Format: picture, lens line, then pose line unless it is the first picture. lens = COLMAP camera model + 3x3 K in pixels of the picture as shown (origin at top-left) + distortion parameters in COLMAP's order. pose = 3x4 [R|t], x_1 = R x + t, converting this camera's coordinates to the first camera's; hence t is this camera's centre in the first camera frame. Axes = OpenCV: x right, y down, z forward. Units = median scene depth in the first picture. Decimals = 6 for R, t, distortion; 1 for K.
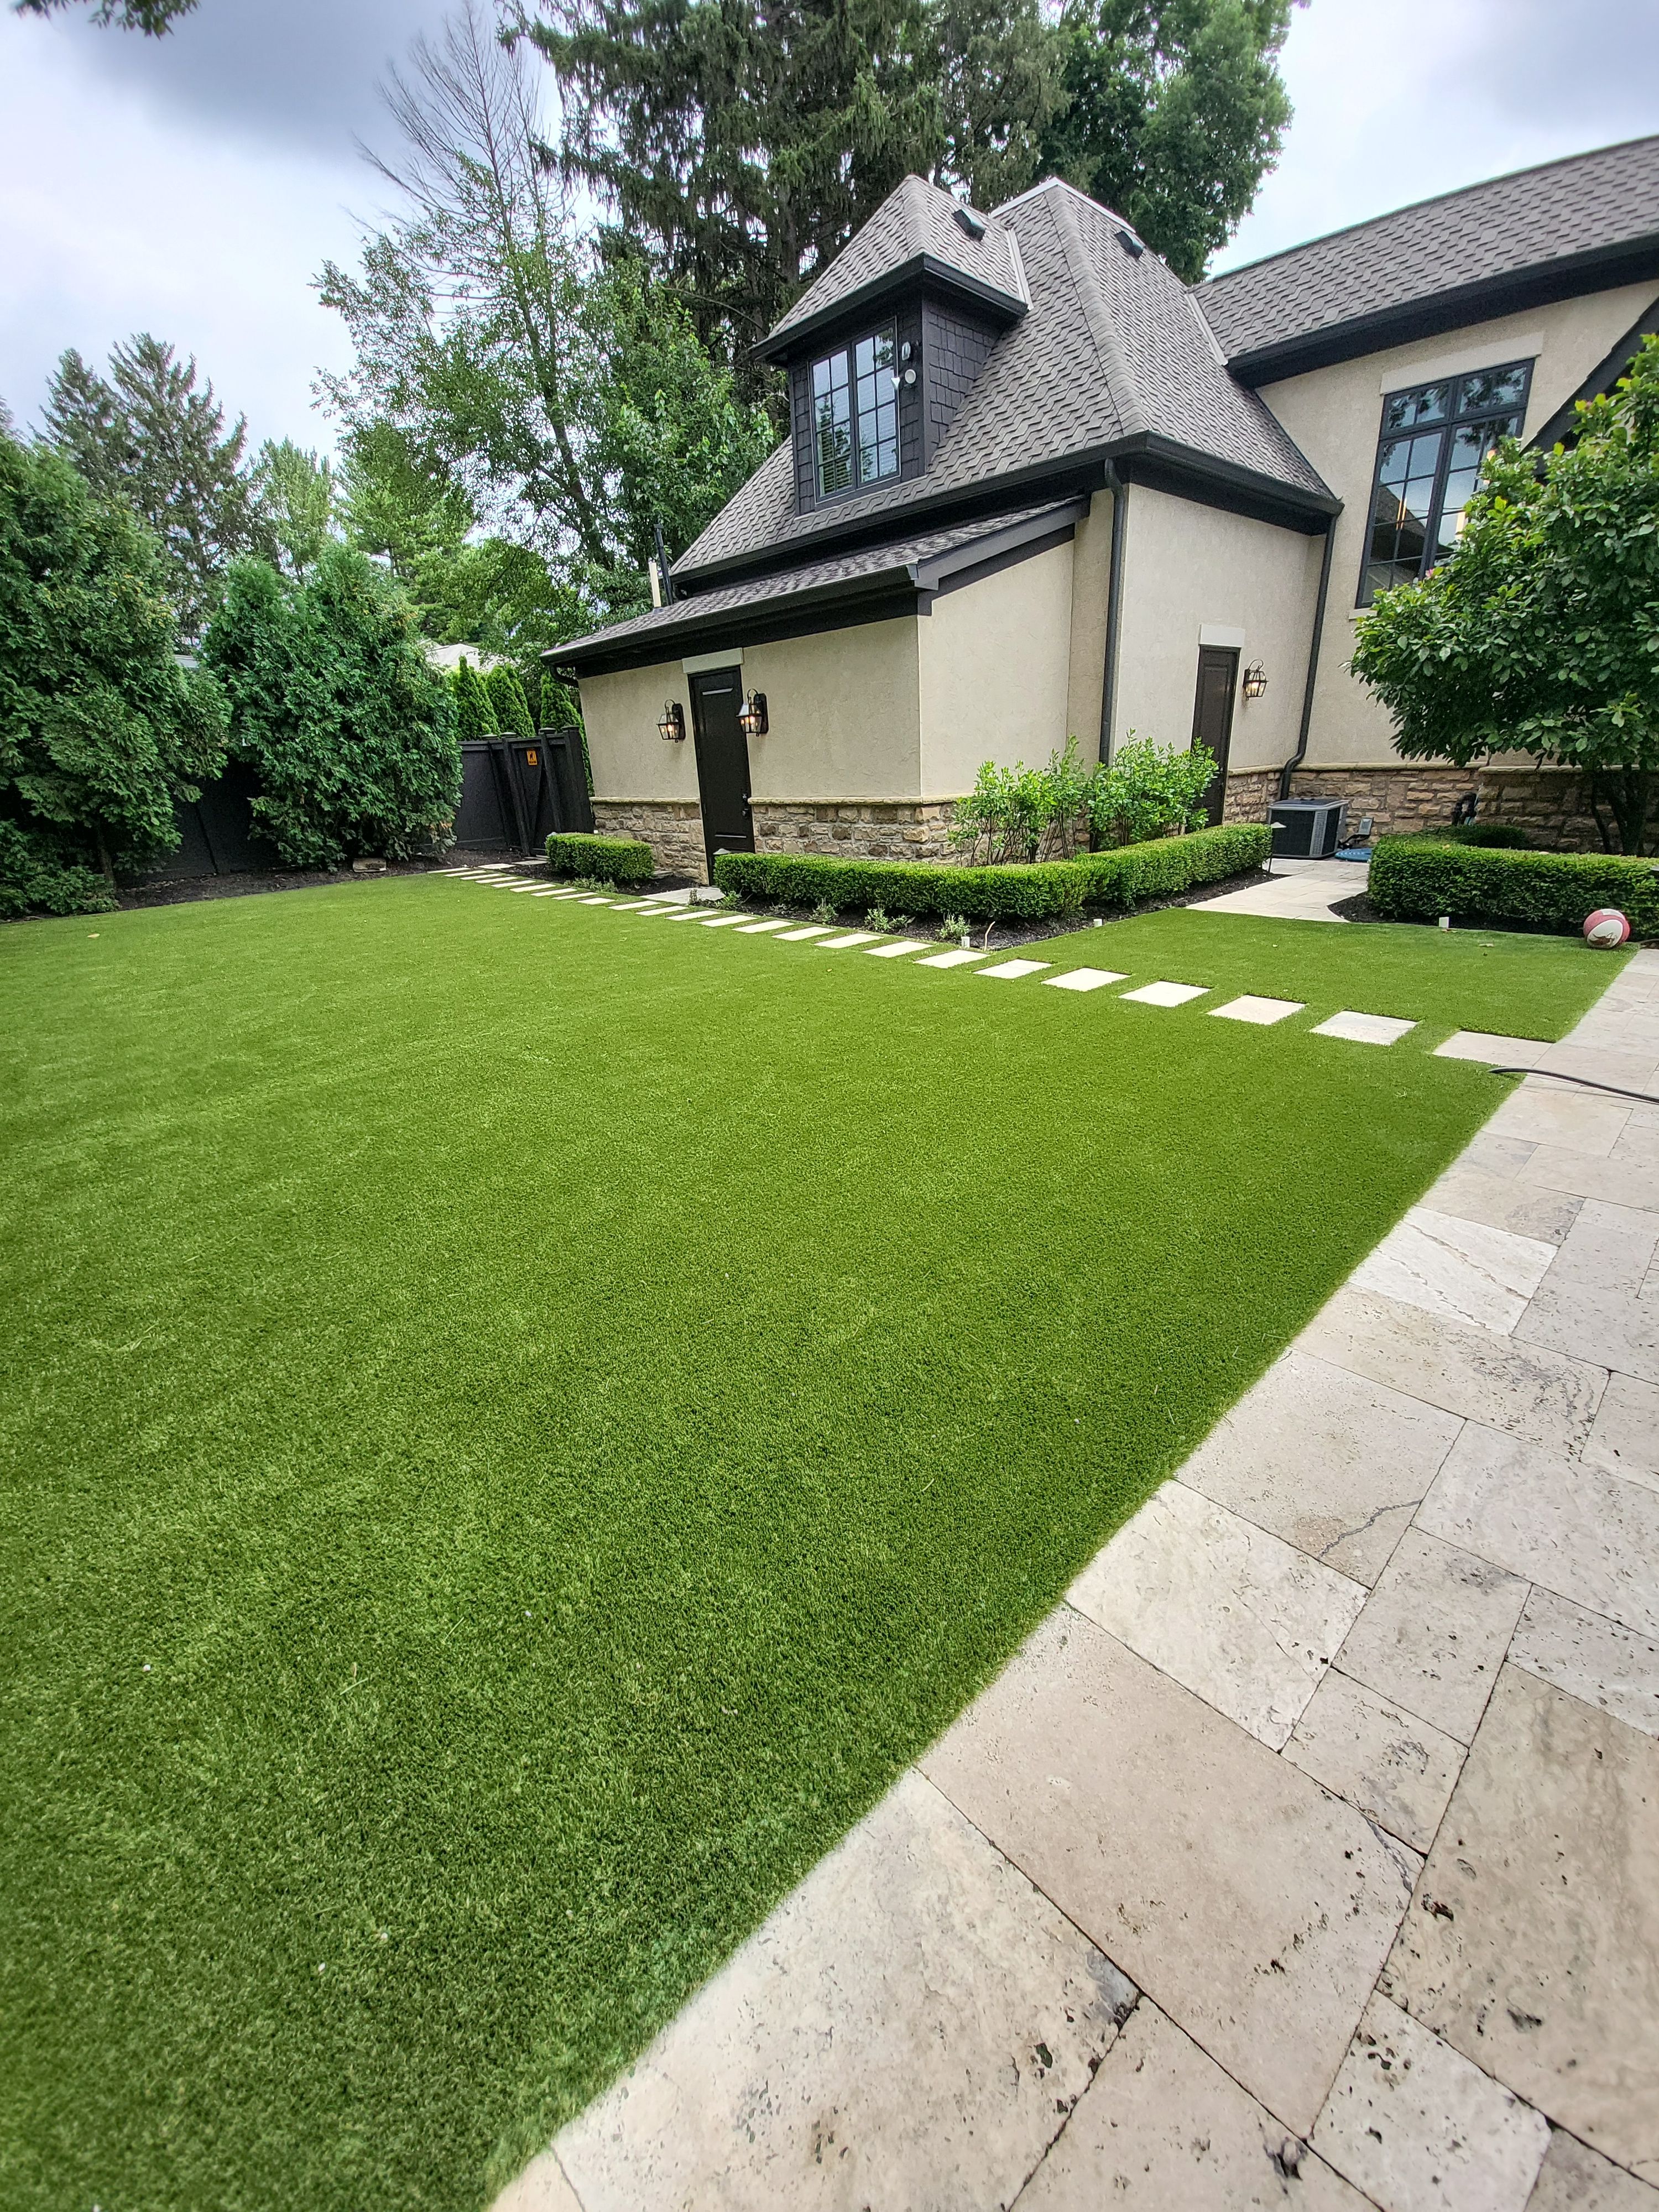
lens RADIAL K [[882.4, 0, 842.9], [0, 882.4, 1127.9], [0, 0, 1]] dist [-0.001089, -0.008515]
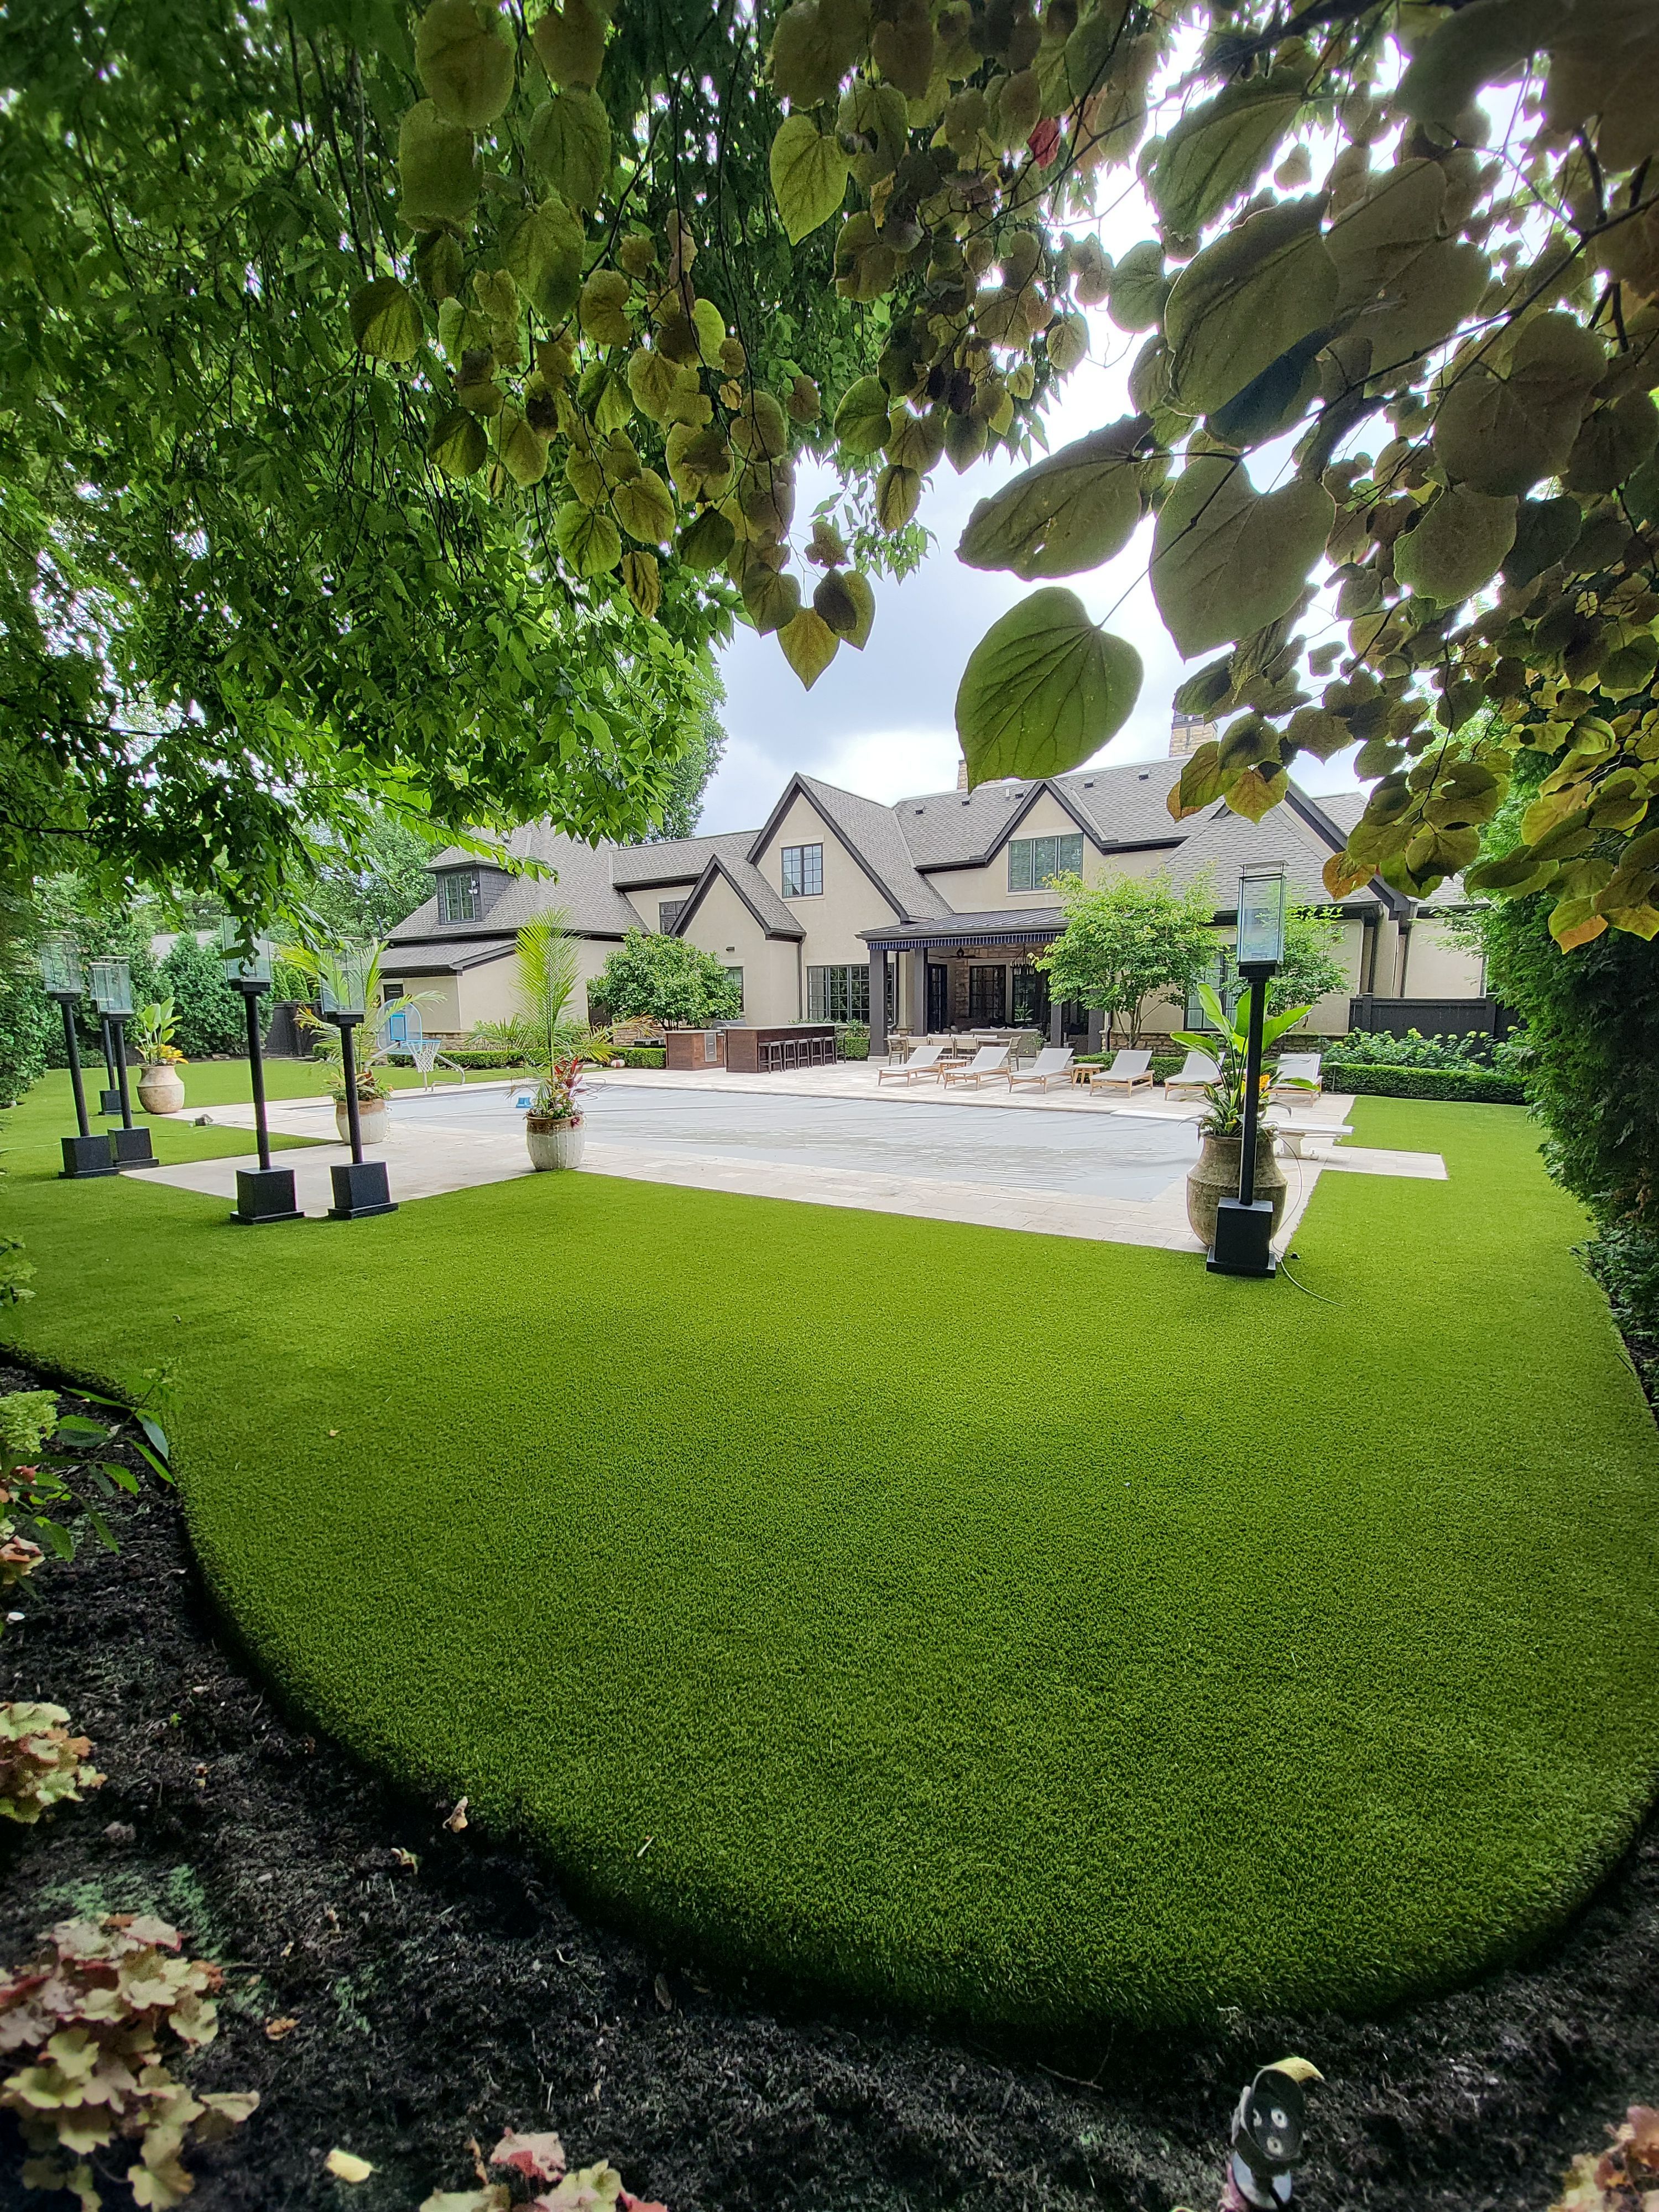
lens RADIAL K [[882.4, 0, 842.9], [0, 882.4, 1127.9], [0, 0, 1]] dist [-0.001089, -0.008515]
pose [[0.968267, 0.002297, 0.249908, 0.444018], [0.065420, 0.962761, -0.262318, 0.595475], [-0.241204, 0.270343, 0.932060, -1.476392]]
